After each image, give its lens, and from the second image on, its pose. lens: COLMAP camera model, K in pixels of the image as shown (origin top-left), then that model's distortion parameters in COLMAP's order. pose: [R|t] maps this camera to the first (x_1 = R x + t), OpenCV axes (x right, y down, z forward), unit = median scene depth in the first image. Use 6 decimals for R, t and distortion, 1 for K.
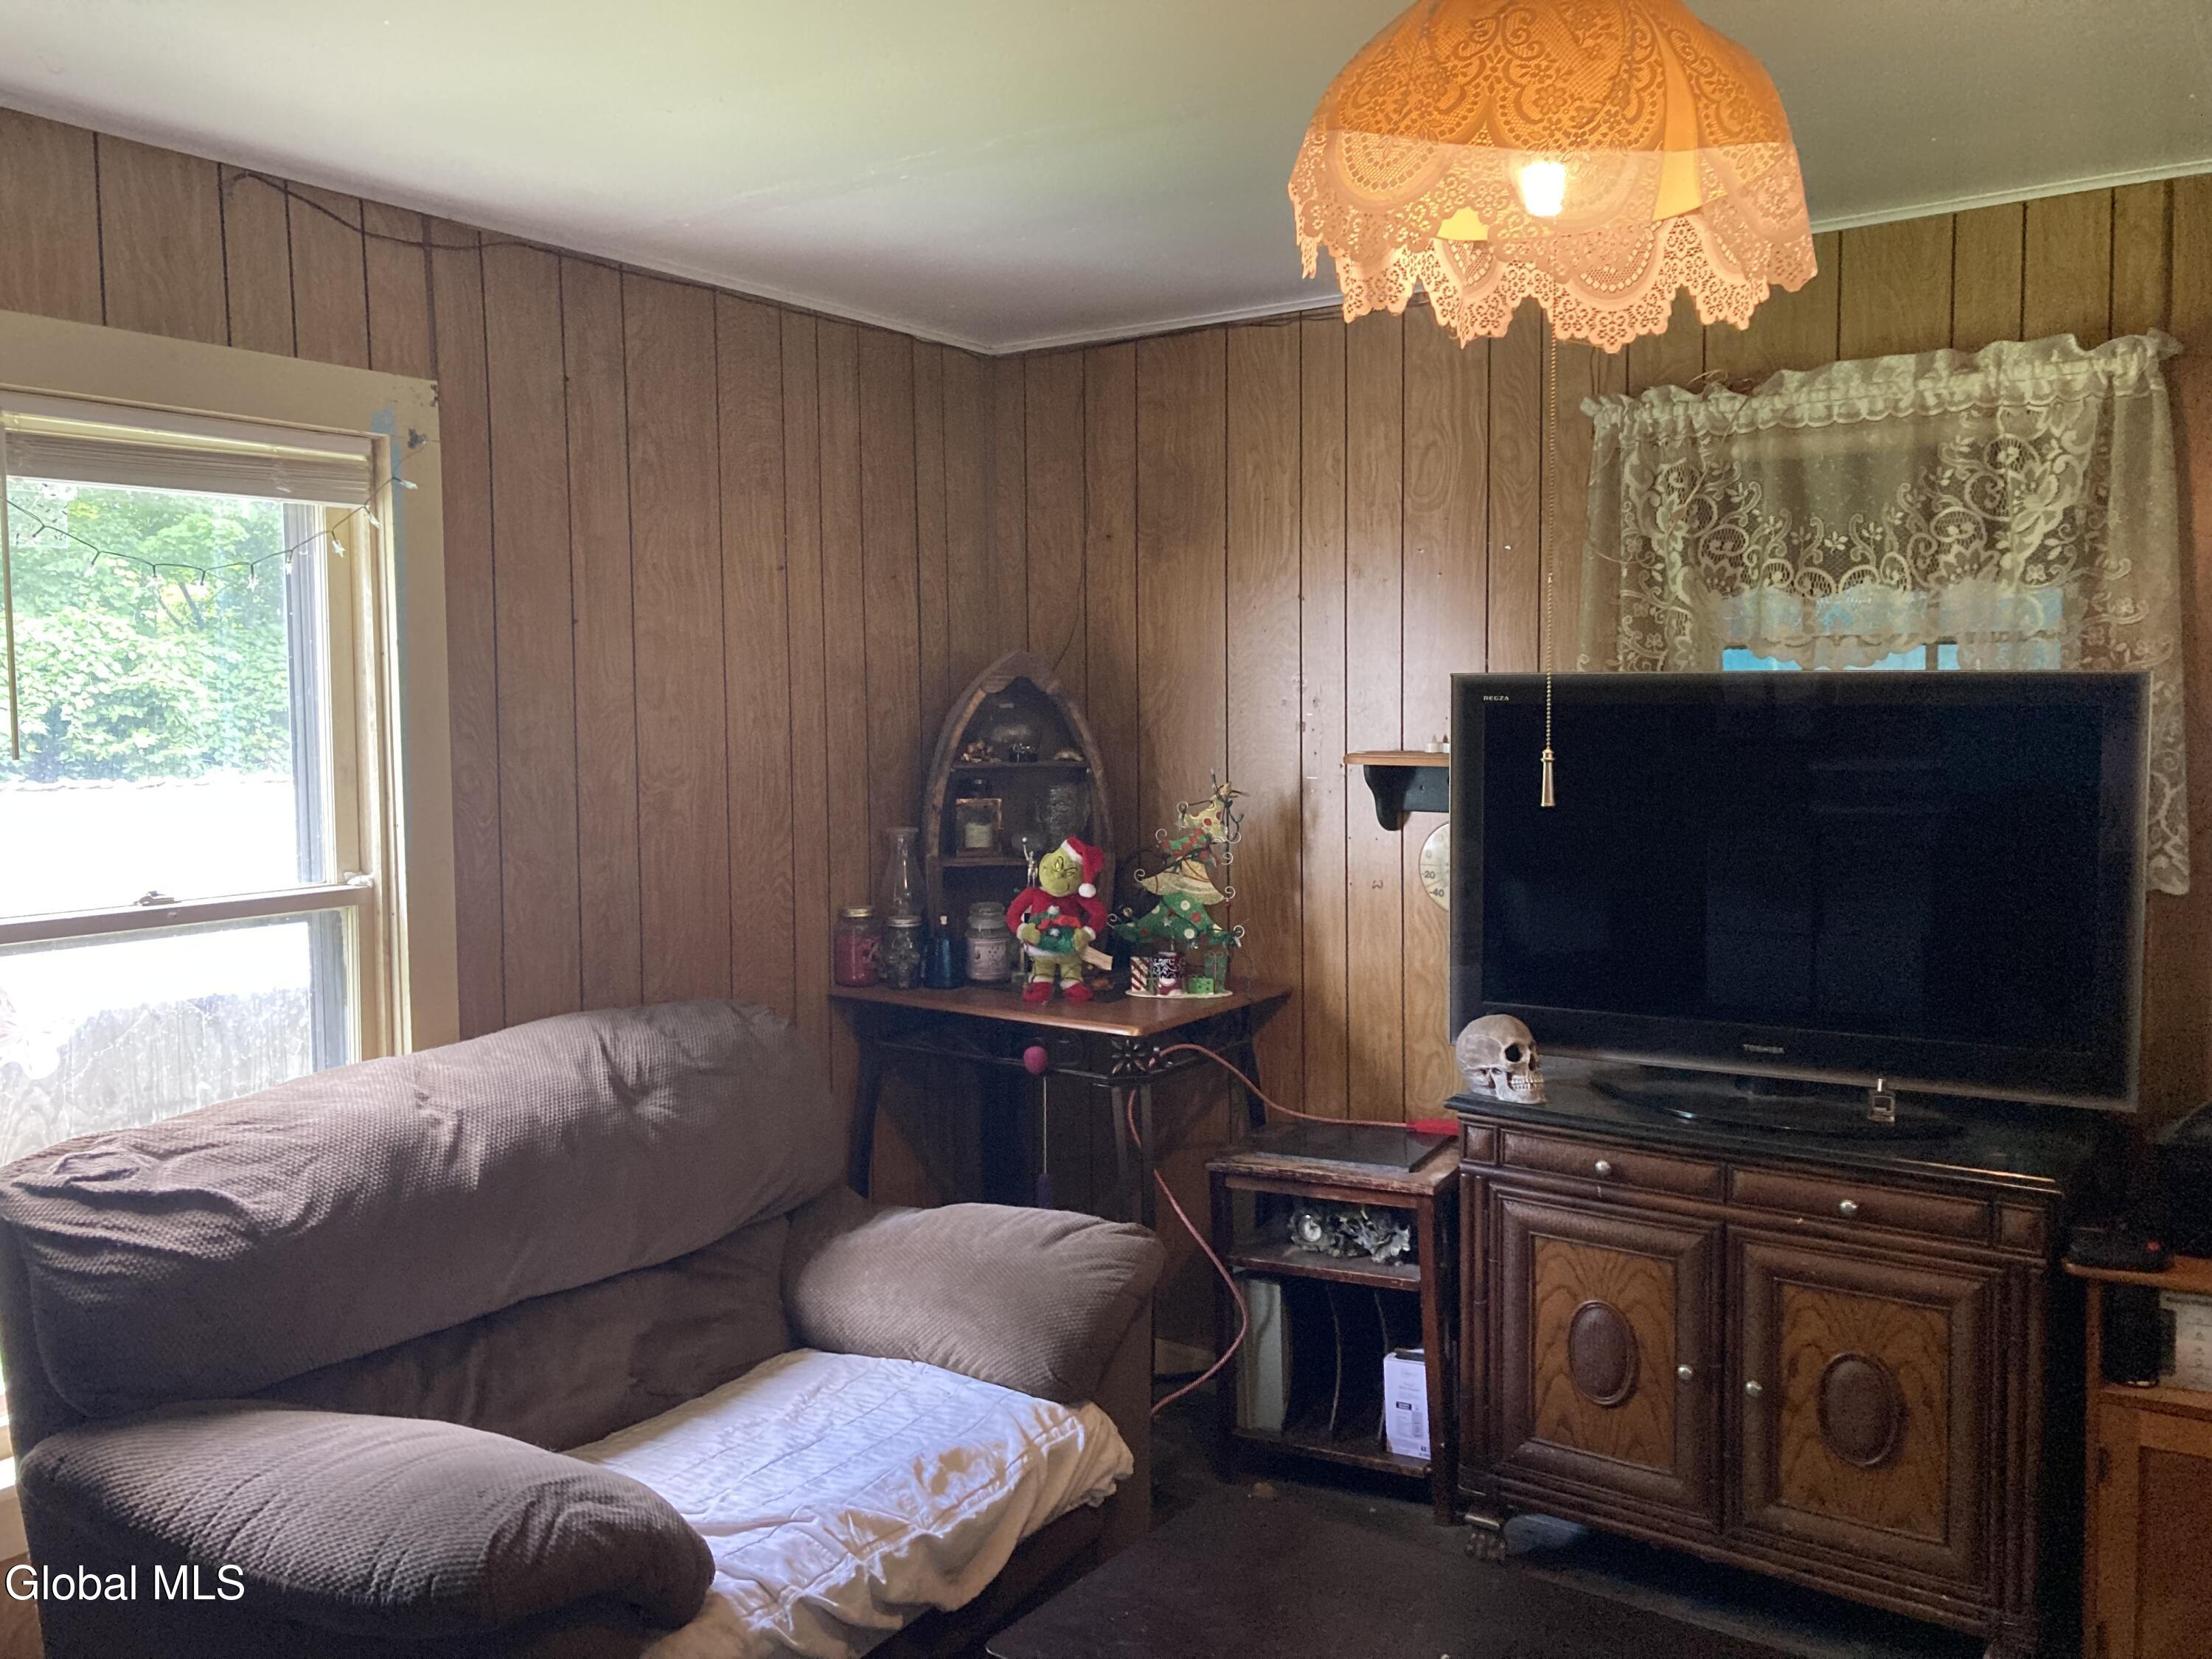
lens RADIAL K [[1785.2, 0, 1093.1], [0, 1785.2, 787.7], [0, 0, 1]] dist [0.031199, -0.013830]
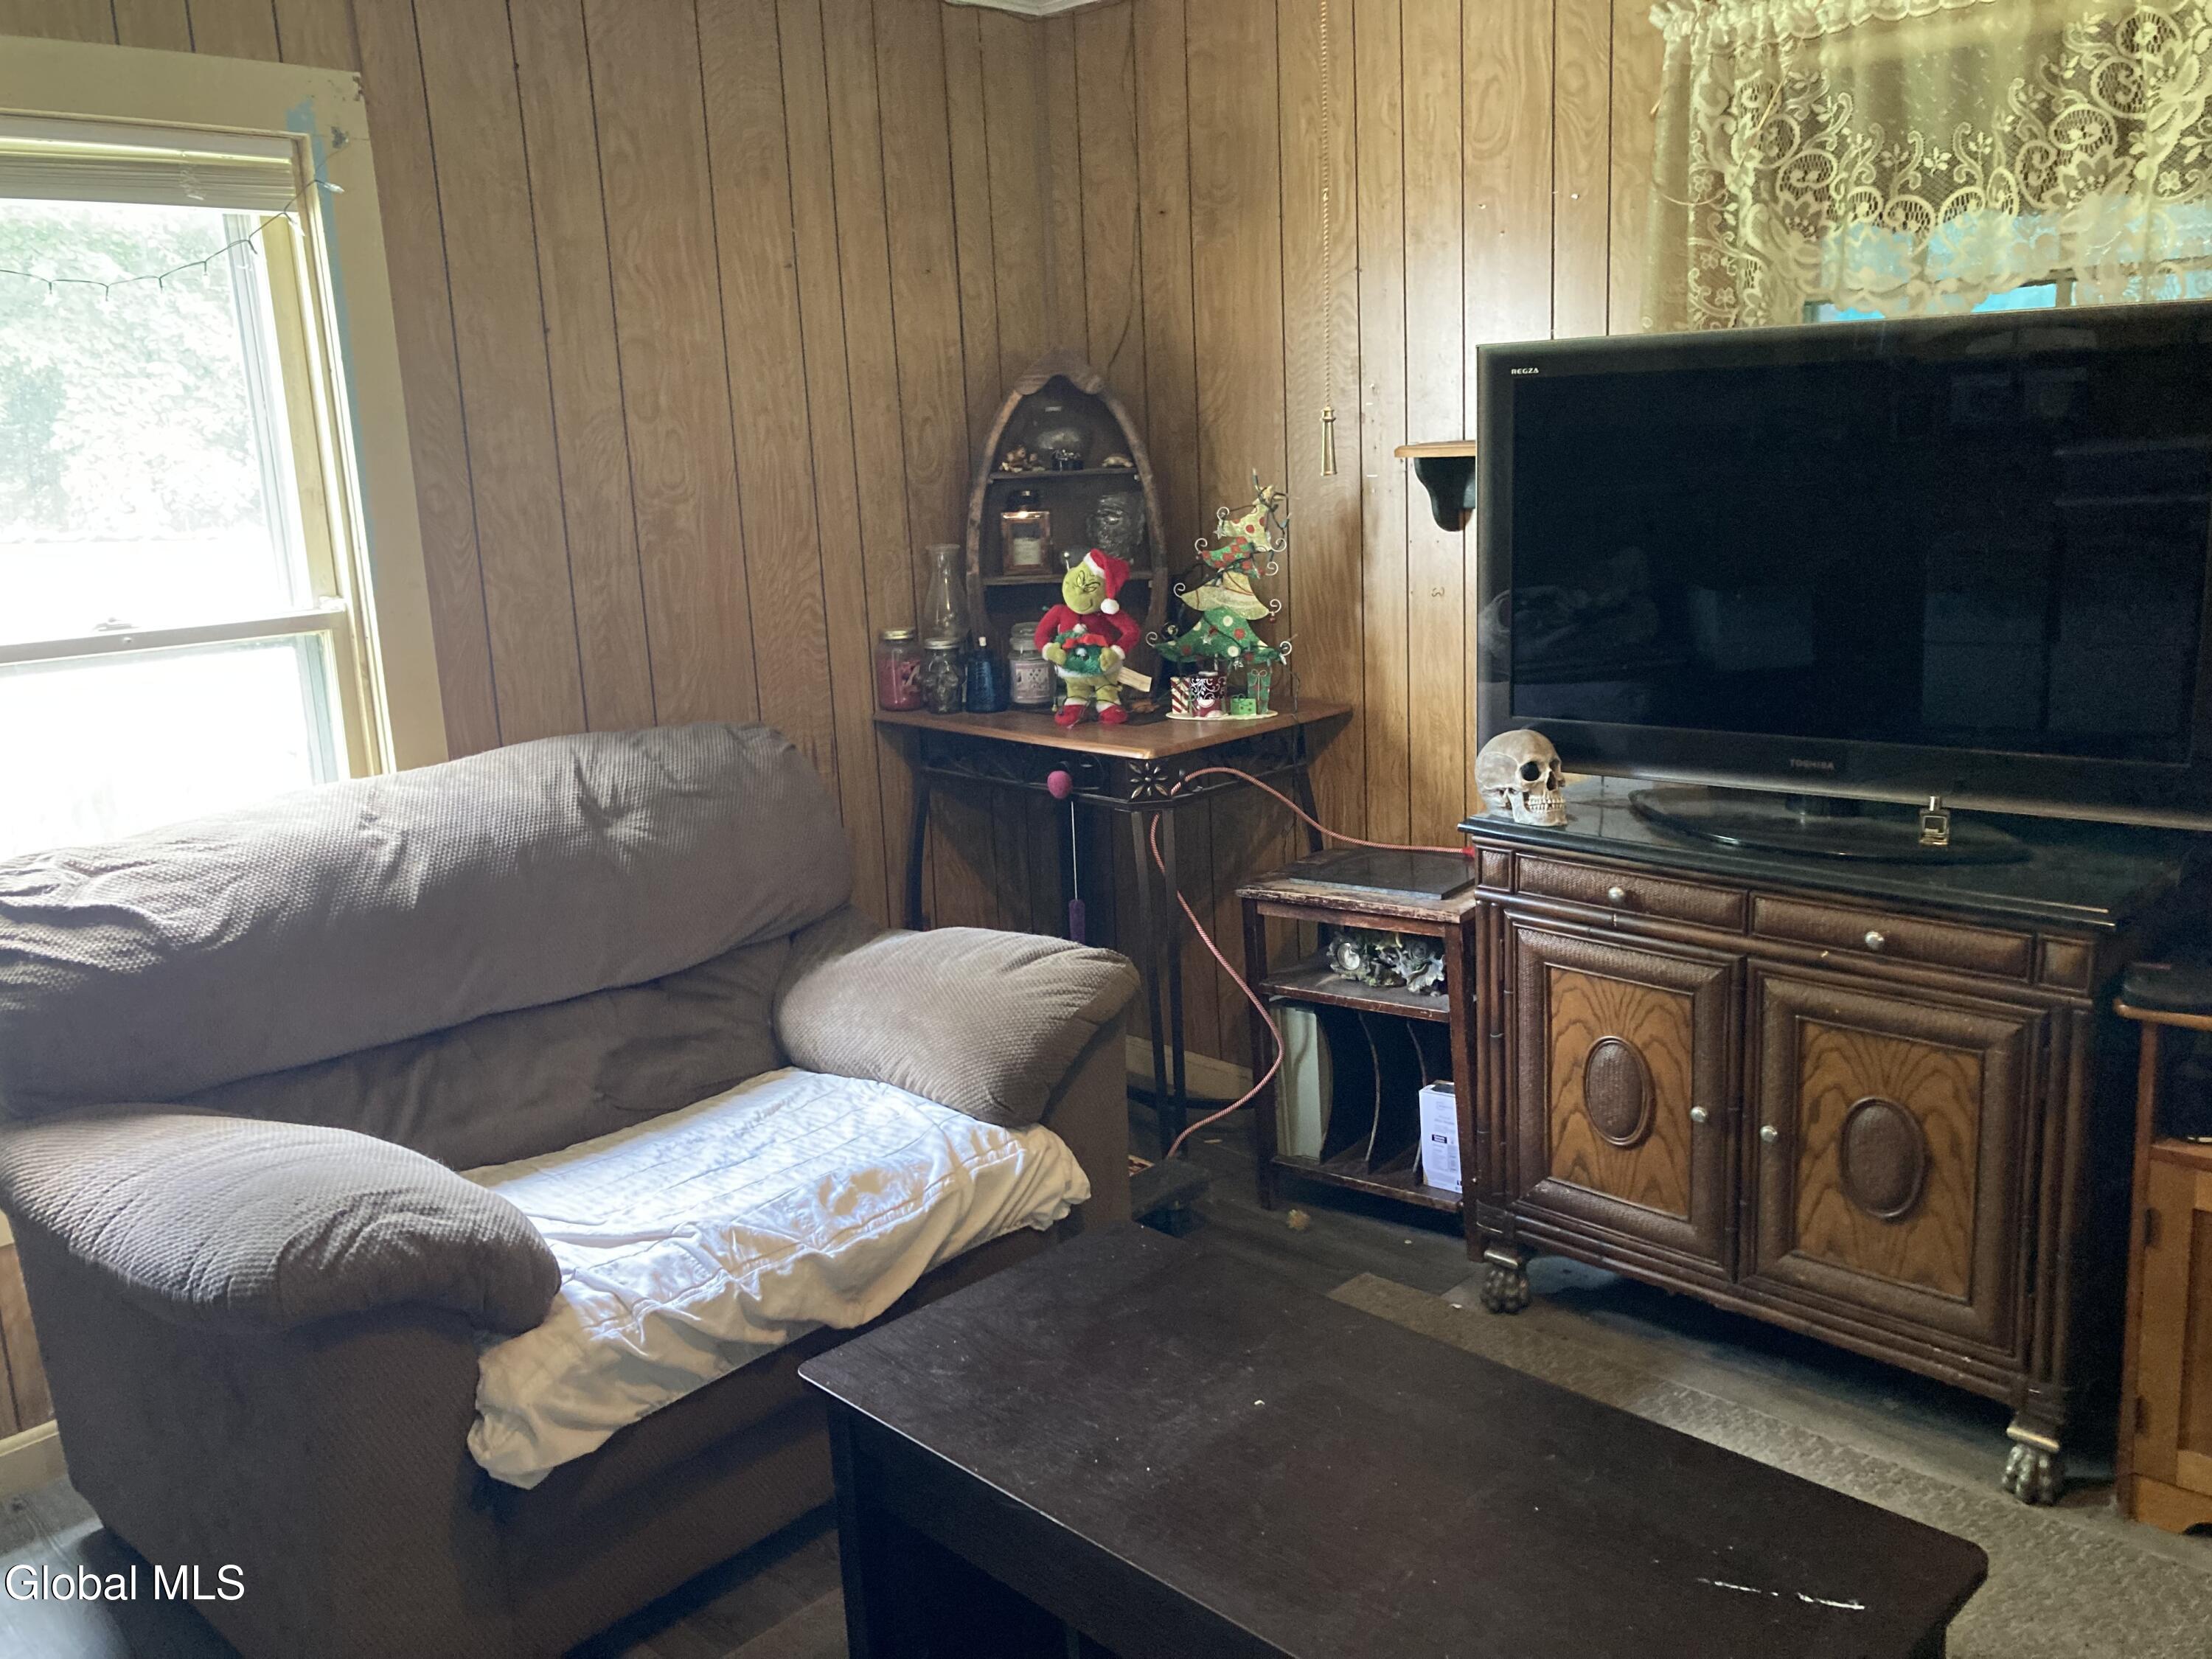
lens RADIAL K [[1785.2, 0, 1093.1], [0, 1785.2, 787.7], [0, 0, 1]] dist [0.031199, -0.013830]
pose [[0.986291, -0.003490, -0.164981, 0.170263], [0.028048, 0.988775, 0.146758, 0.017679], [0.162616, -0.149373, 0.975317, 0.080072]]
